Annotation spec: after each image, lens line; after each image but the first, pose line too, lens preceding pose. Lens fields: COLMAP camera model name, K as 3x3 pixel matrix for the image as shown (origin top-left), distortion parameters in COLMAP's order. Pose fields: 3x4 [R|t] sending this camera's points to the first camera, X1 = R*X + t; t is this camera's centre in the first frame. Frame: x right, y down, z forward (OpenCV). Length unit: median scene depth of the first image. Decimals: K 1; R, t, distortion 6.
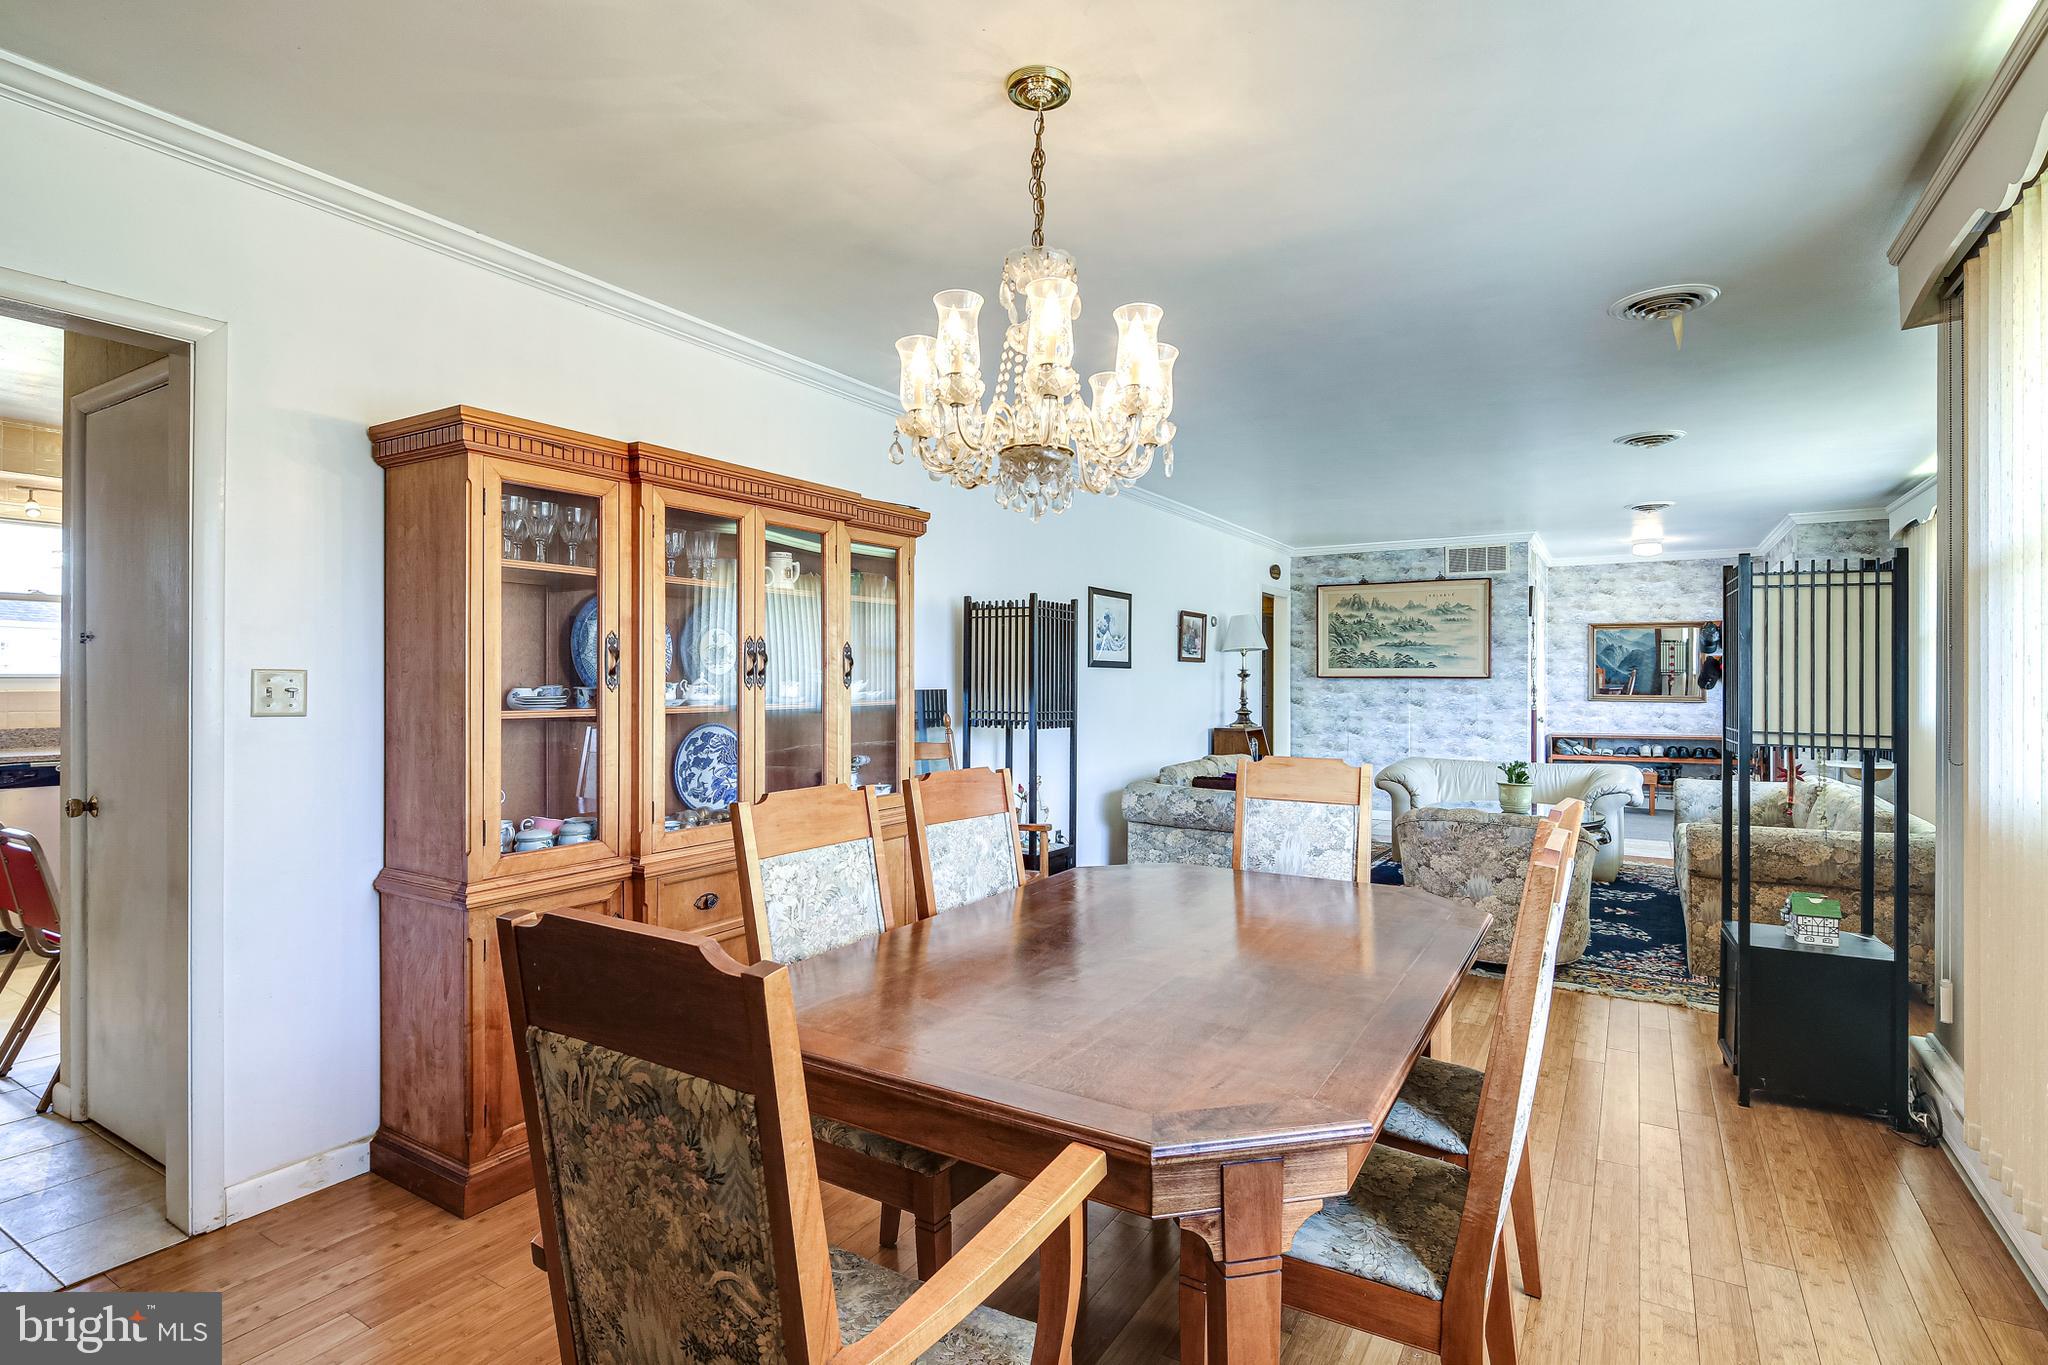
lens RADIAL K [[1020.5, 0, 1011.5], [0, 1020.5, 669.6], [0, 0, 1]] dist [-0.000790, -0.000554]
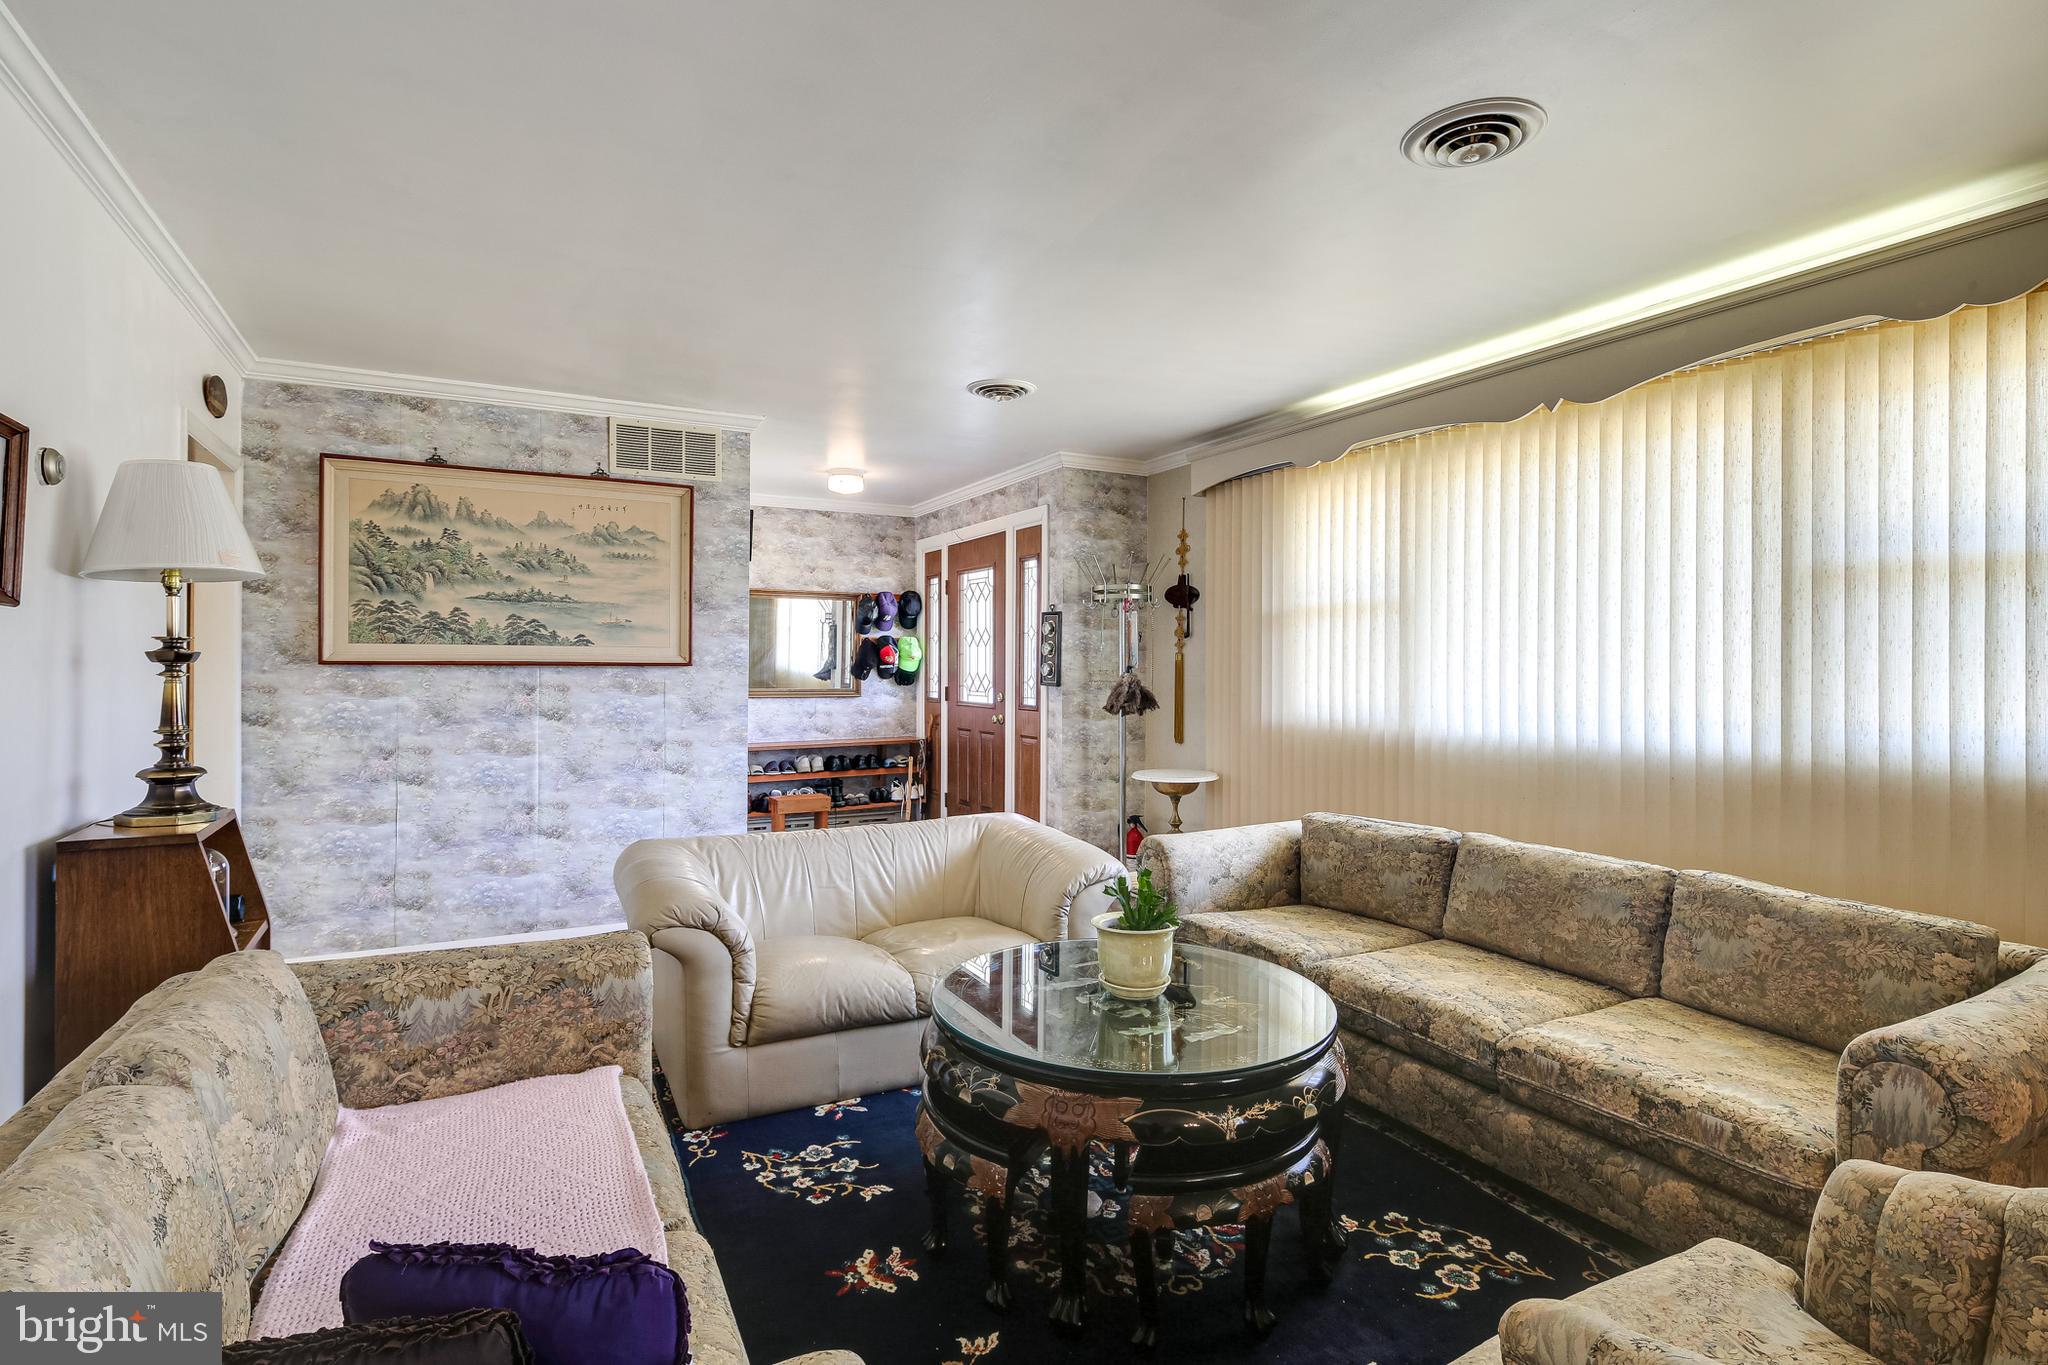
lens RADIAL K [[1002.2, 0, 1021.5], [0, 1002.2, 669.9], [0, 0, 1]] dist [-0.000586, -0.001332]
pose [[0.498022, -0.003258, 0.867158, 0.078158], [-0.008304, 0.999929, 0.008526, 0.004360], [-0.867125, -0.011447, 0.497959, 0.536632]]
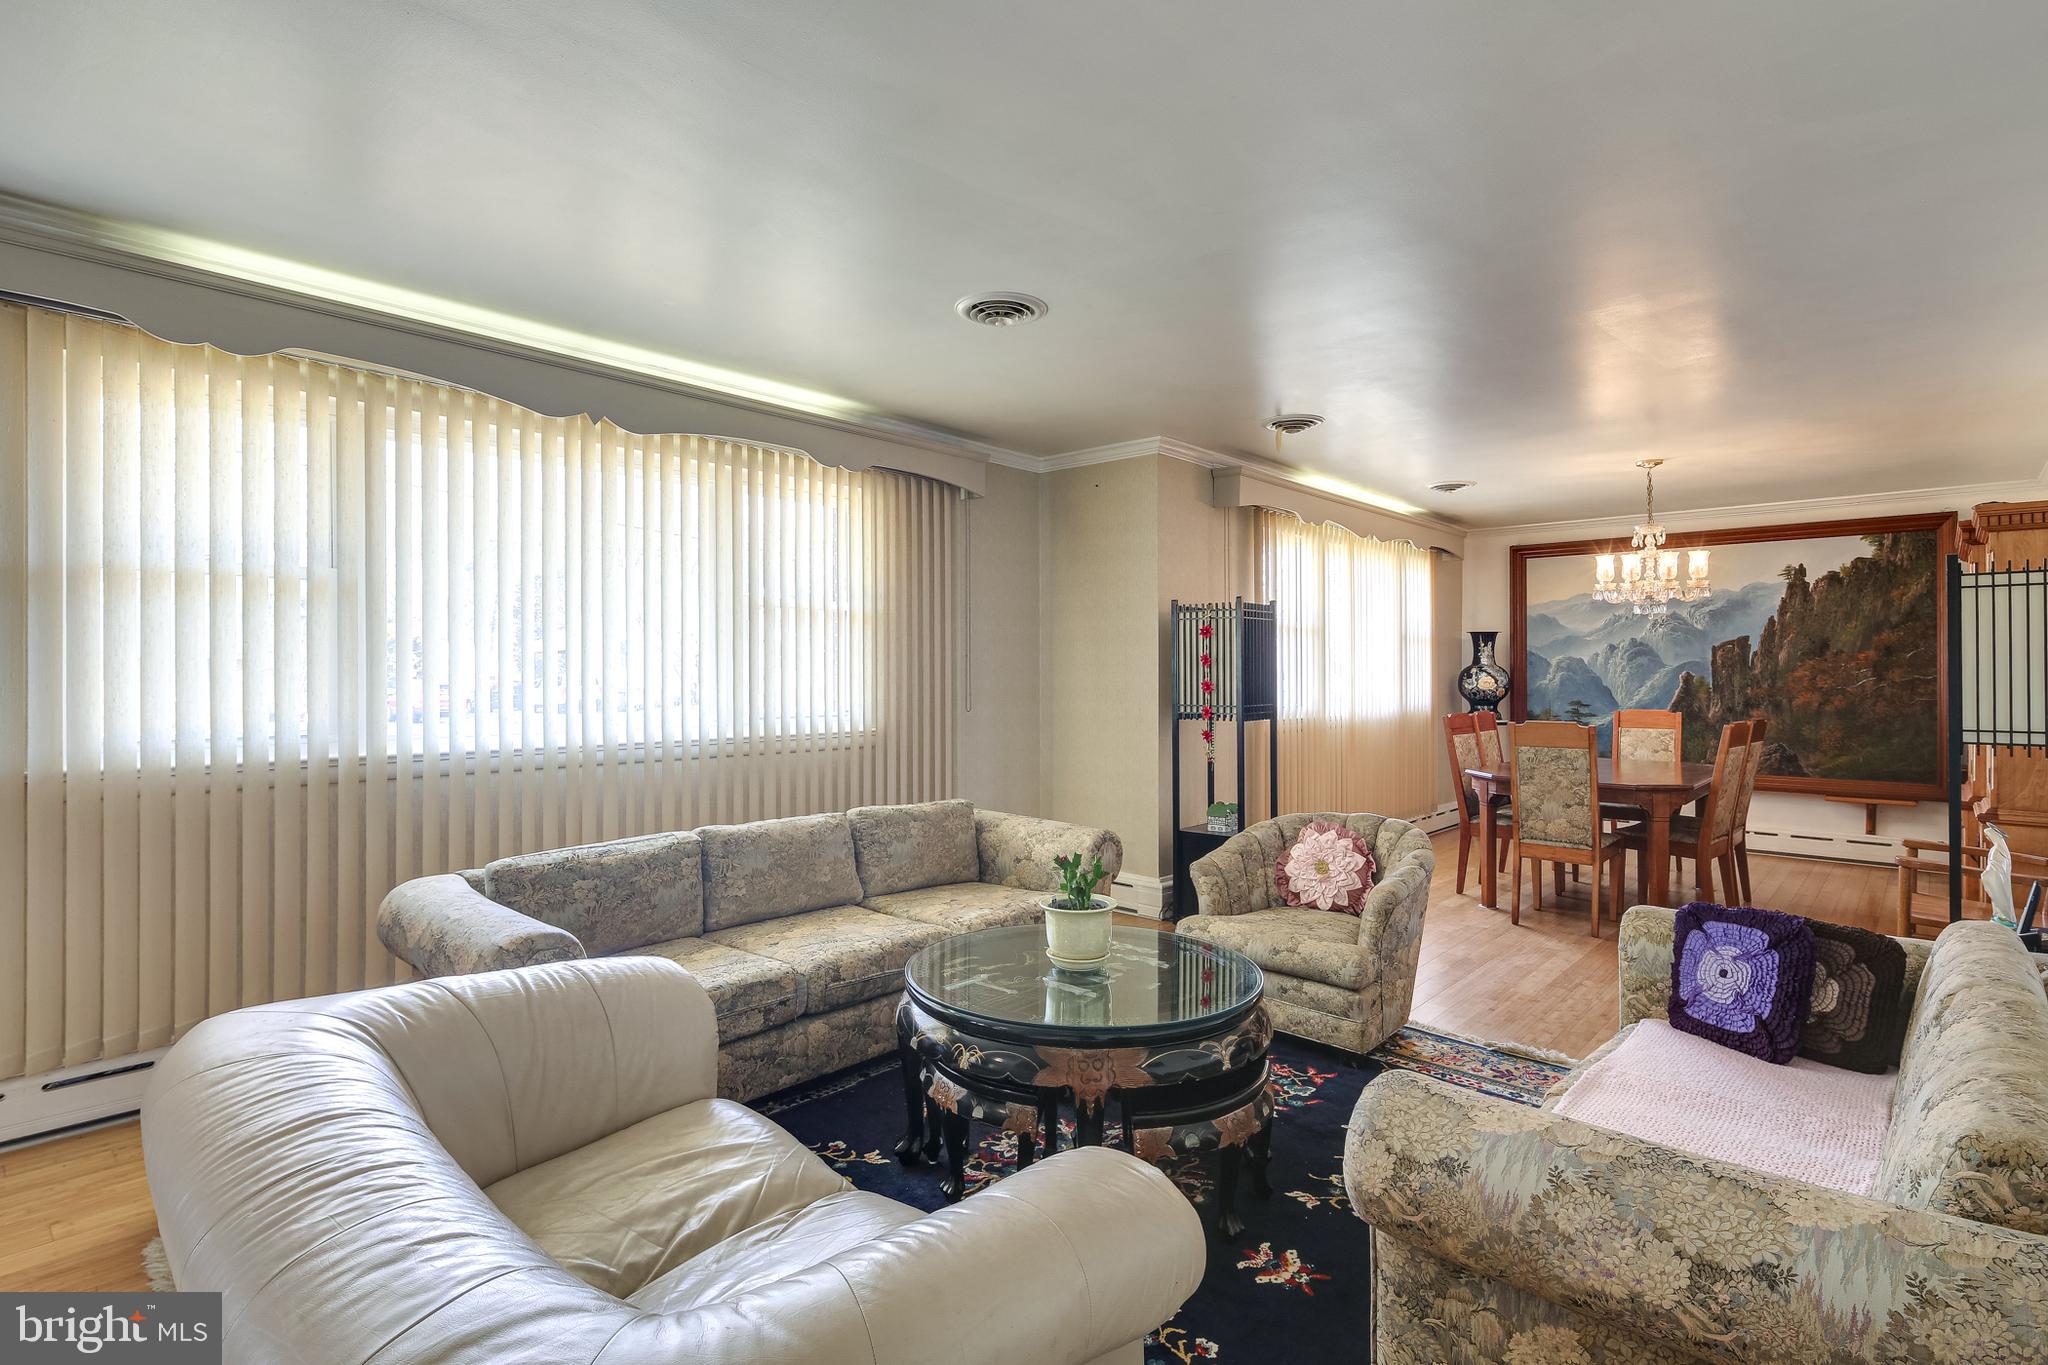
lens RADIAL K [[1002.2, 0, 1021.5], [0, 1002.2, 669.9], [0, 0, 1]] dist [-0.000586, -0.001332]
pose [[-0.983187, 0.000017, 0.182600, 0.271262], [-0.001771, 0.999952, -0.009628, 0.007802], [-0.182591, -0.009790, -0.983140, 0.908804]]
